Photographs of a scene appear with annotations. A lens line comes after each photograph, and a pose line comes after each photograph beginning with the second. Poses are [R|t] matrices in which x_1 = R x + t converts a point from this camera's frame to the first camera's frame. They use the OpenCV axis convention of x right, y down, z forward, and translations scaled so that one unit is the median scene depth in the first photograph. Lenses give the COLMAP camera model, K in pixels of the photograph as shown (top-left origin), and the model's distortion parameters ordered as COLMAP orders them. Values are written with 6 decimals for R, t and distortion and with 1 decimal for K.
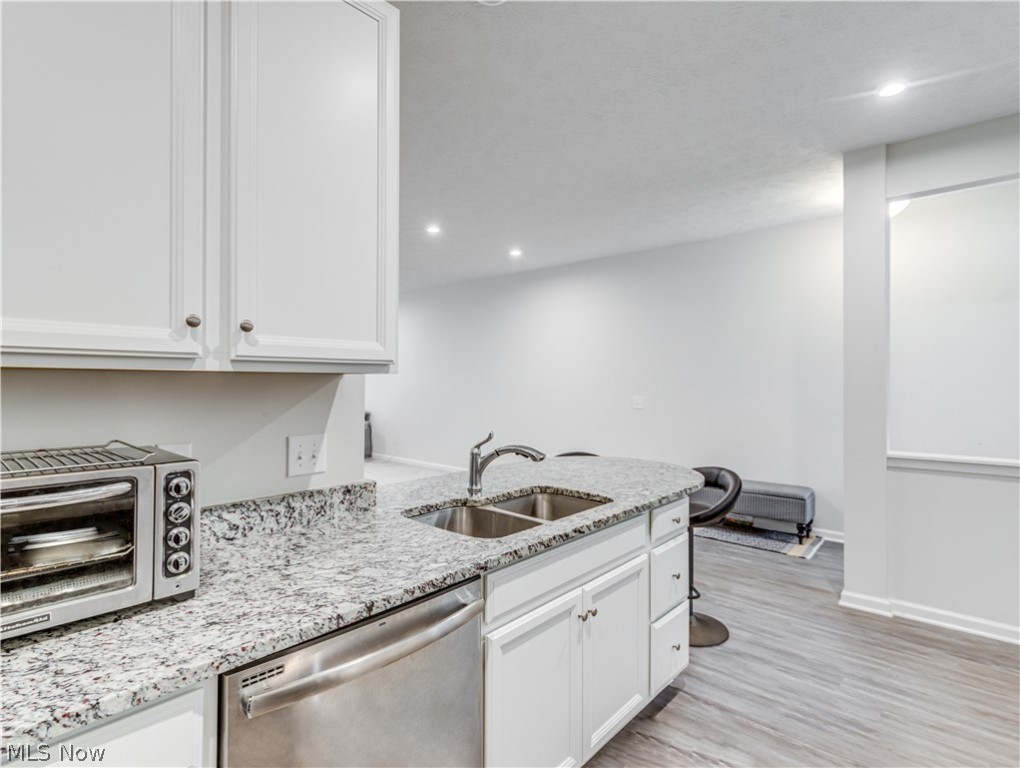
lens RADIAL K [[526.1, 0, 510.0], [0, 526.1, 384.0], [0, 0, 1]] dist [-0.003428, -0.000853]
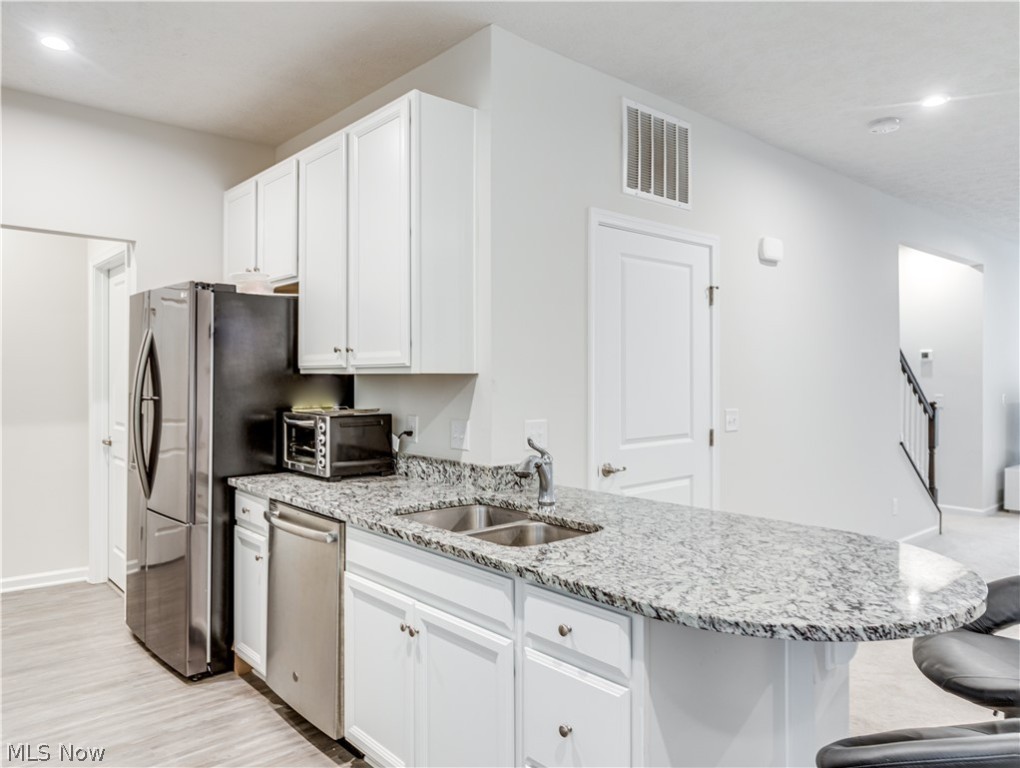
lens RADIAL K [[717.6, 0, 510.0], [0, 717.6, 384.0], [0, 0, 1]] dist [0.027461, -0.001779]
pose [[-0.122392, 0.008860, -0.992442, 1.422869], [-0.008467, 0.999914, 0.009970, -0.014948], [0.992446, 0.009624, -0.122306, 1.354672]]
